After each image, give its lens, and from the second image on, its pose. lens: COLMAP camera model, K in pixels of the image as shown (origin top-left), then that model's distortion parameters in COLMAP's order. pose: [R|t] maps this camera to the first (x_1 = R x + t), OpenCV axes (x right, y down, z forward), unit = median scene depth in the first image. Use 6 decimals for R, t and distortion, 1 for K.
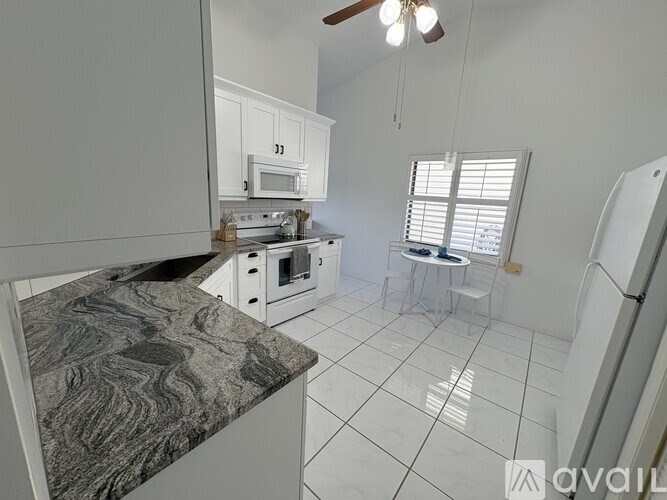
lens RADIAL K [[265.0, 0, 333.1], [0, 265.0, 250.2], [0, 0, 1]] dist [-0.000087, 0.000007]
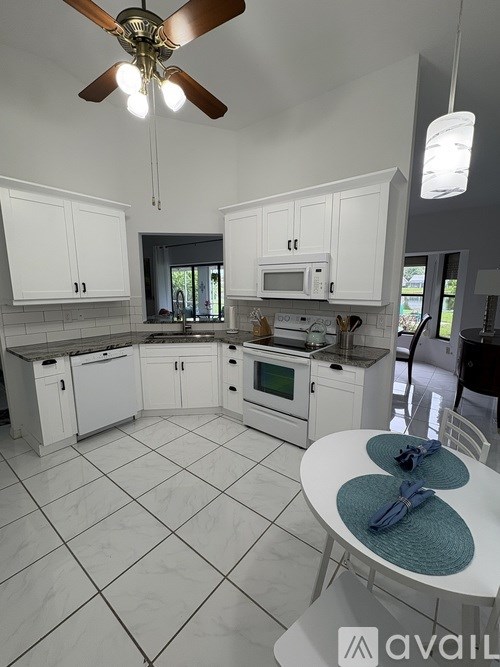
lens RADIAL K [[282.5, 0, 249.9], [0, 282.5, 332.3], [0, 0, 1]] dist [0.000536, -0.000005]
pose [[0.015081, 0.108737, -0.993956, 0.768950], [-0.215229, 0.971119, 0.102973, -0.159615], [0.976447, 0.212375, 0.038048, 0.879965]]
